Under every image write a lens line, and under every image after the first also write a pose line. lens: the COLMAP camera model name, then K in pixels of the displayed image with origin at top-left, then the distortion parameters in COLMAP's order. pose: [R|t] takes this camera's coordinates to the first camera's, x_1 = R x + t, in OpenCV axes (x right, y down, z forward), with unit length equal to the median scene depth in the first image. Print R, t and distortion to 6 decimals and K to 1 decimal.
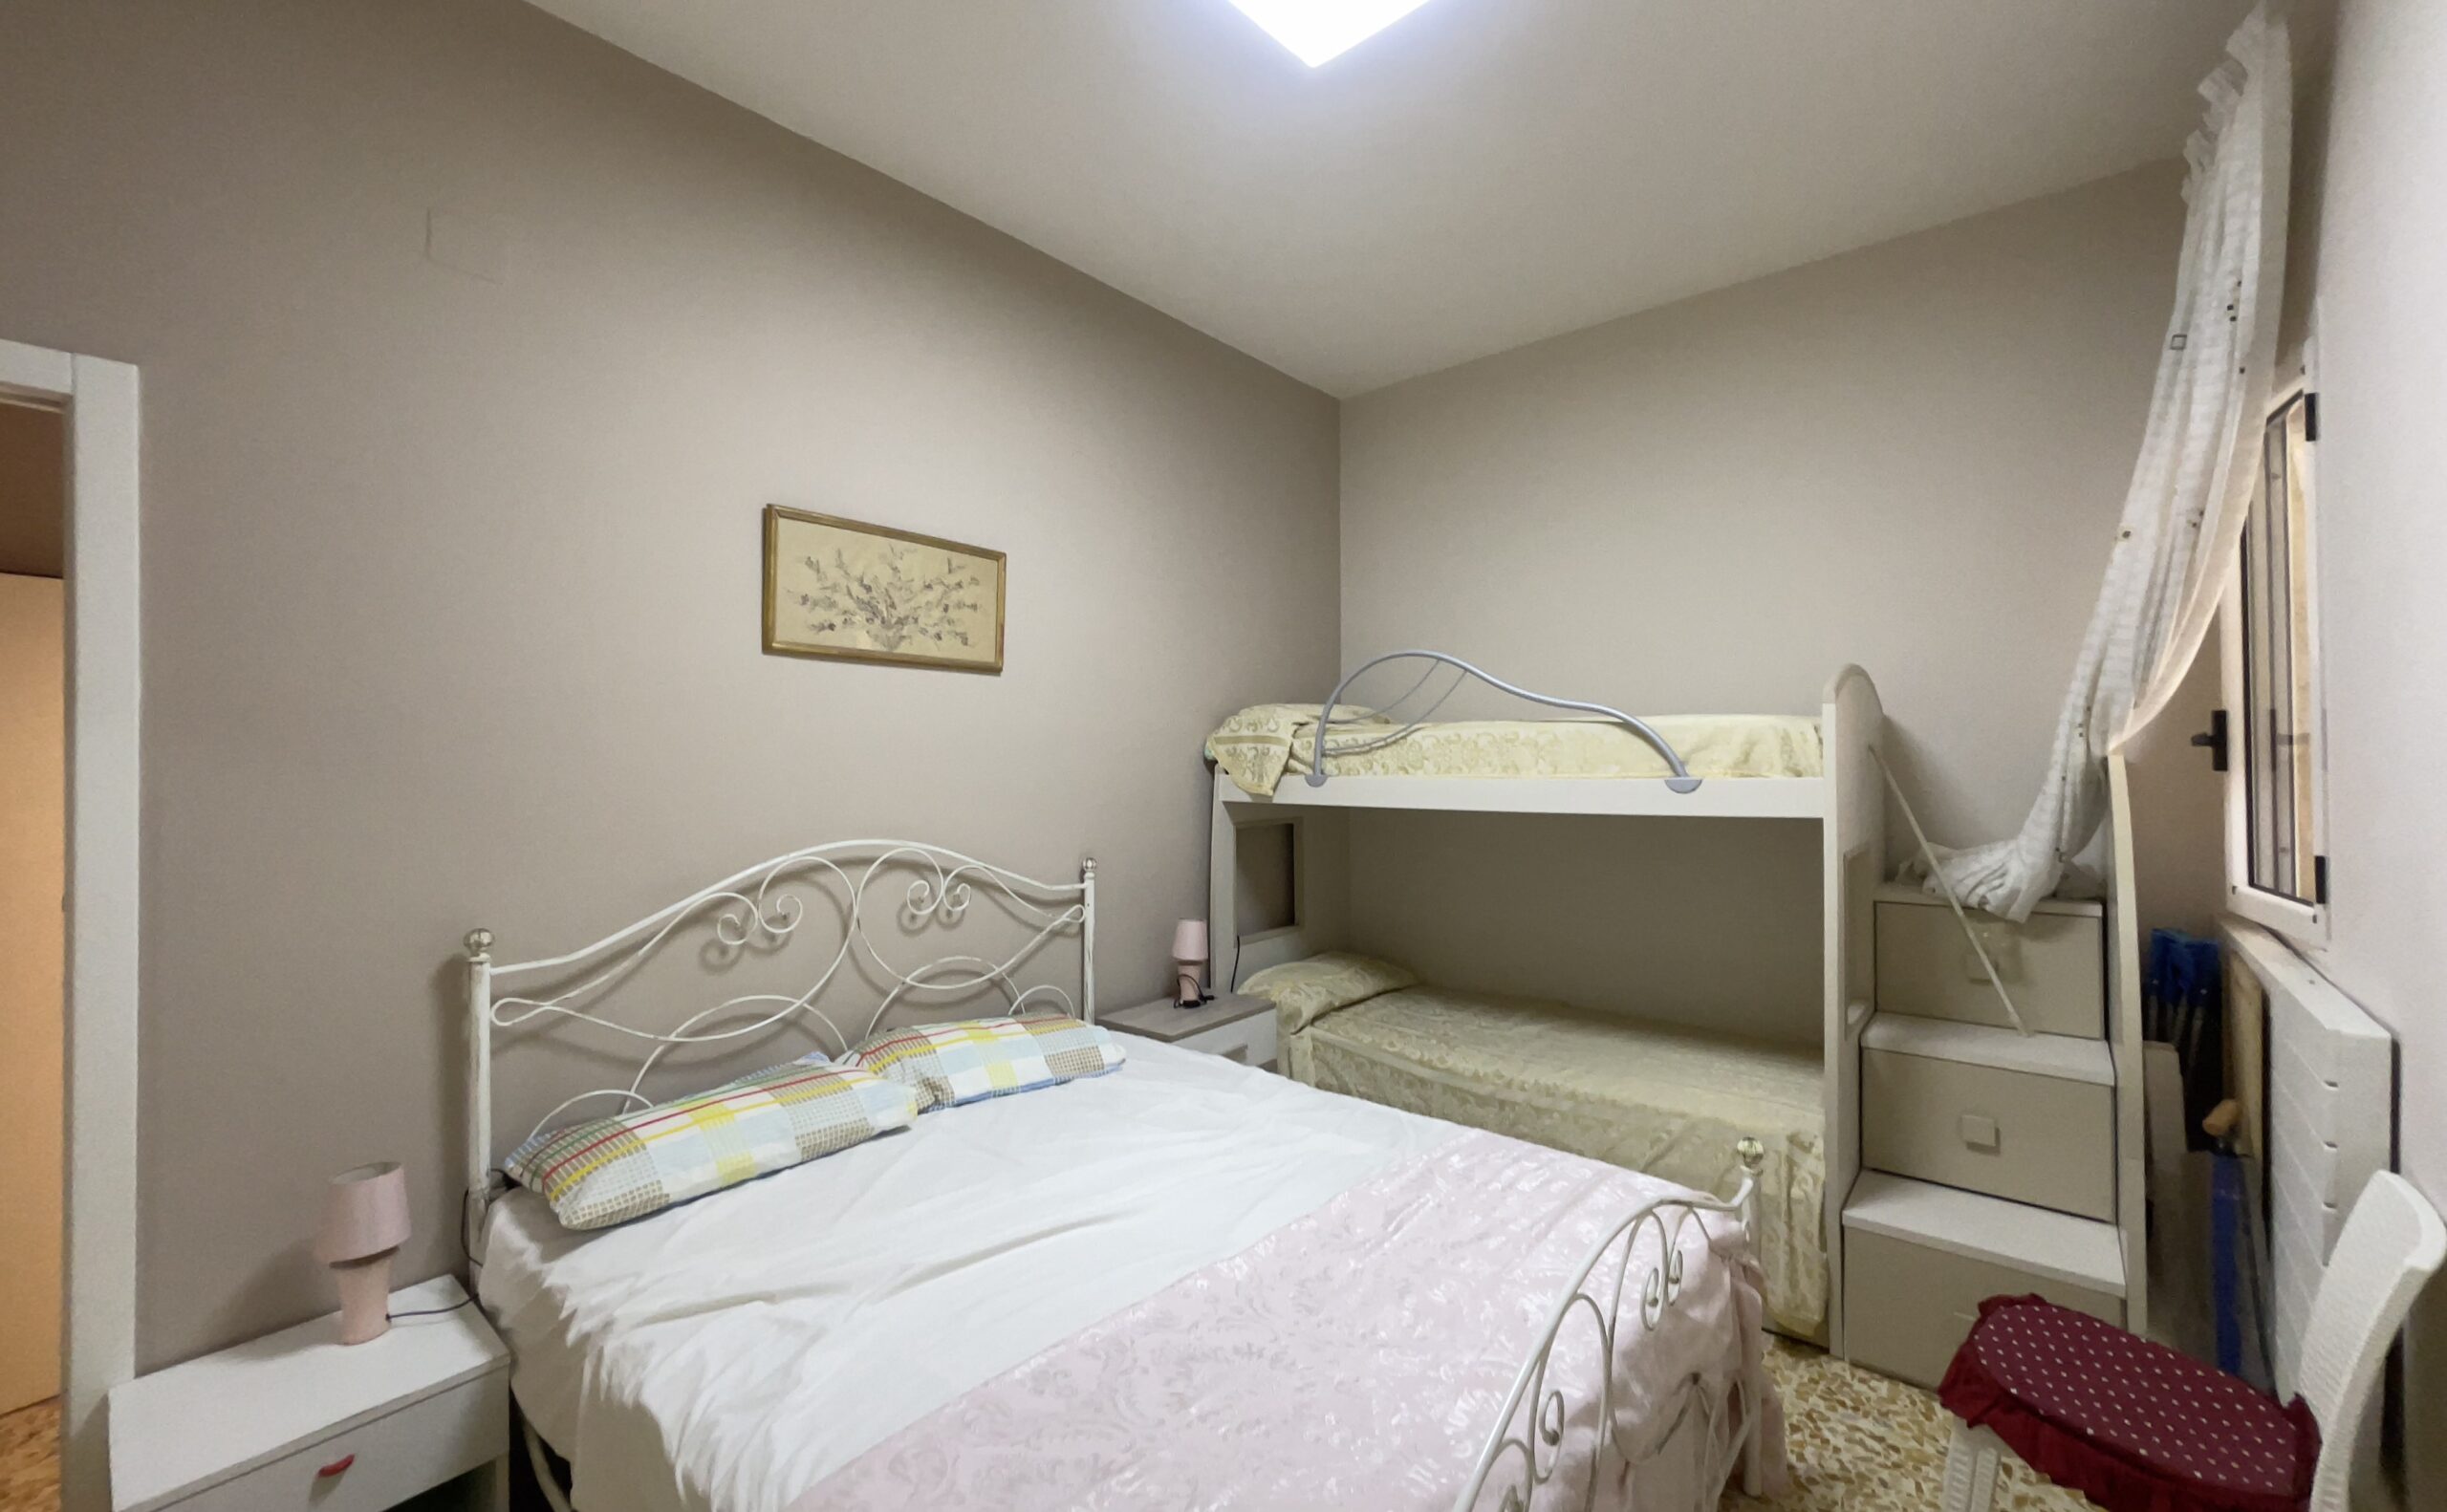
lens RADIAL K [[969.9, 0, 1216.1], [0, 969.9, 743.6], [0, 0, 1]] dist [-0.009229, 0.002497]
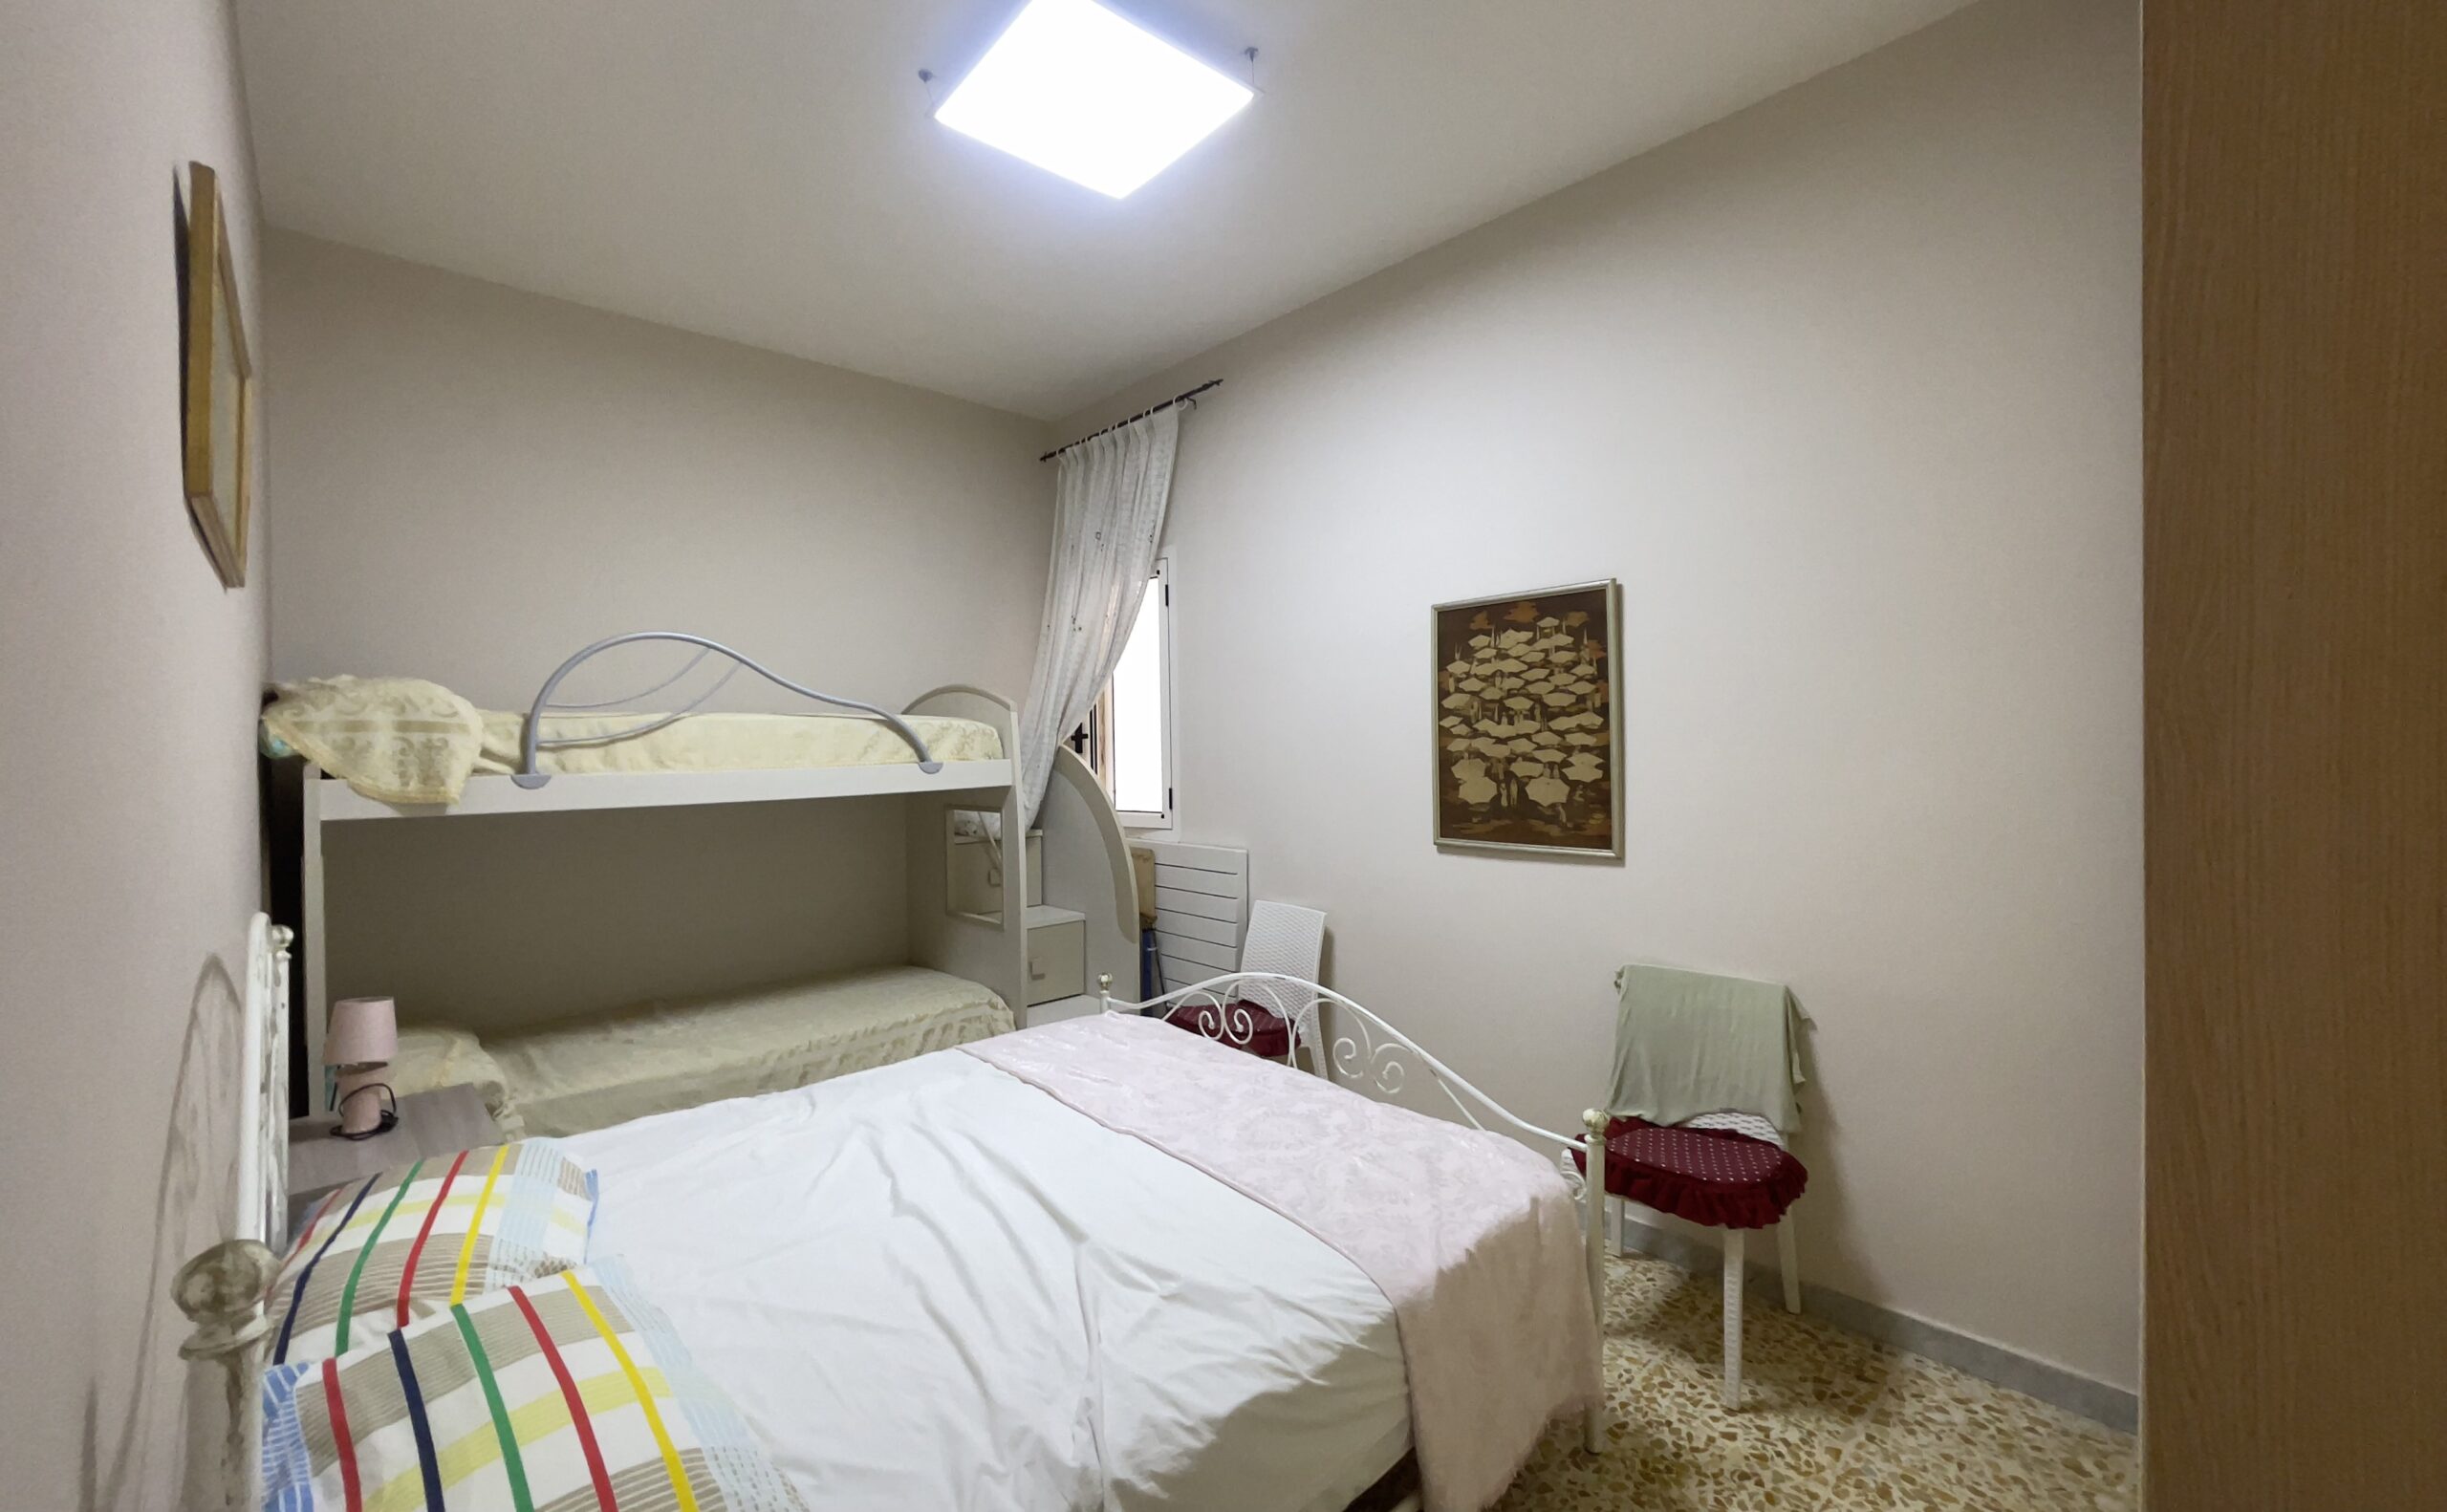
lens RADIAL K [[969.9, 0, 1209.6], [0, 969.9, 744.4], [0, 0, 1]] dist [-0.009229, 0.002497]
pose [[0.112233, 0.005446, 0.993667, -0.620358], [-0.000953, 0.999985, -0.005373, 0.012851], [-0.993681, -0.000343, 0.112237, 0.365955]]
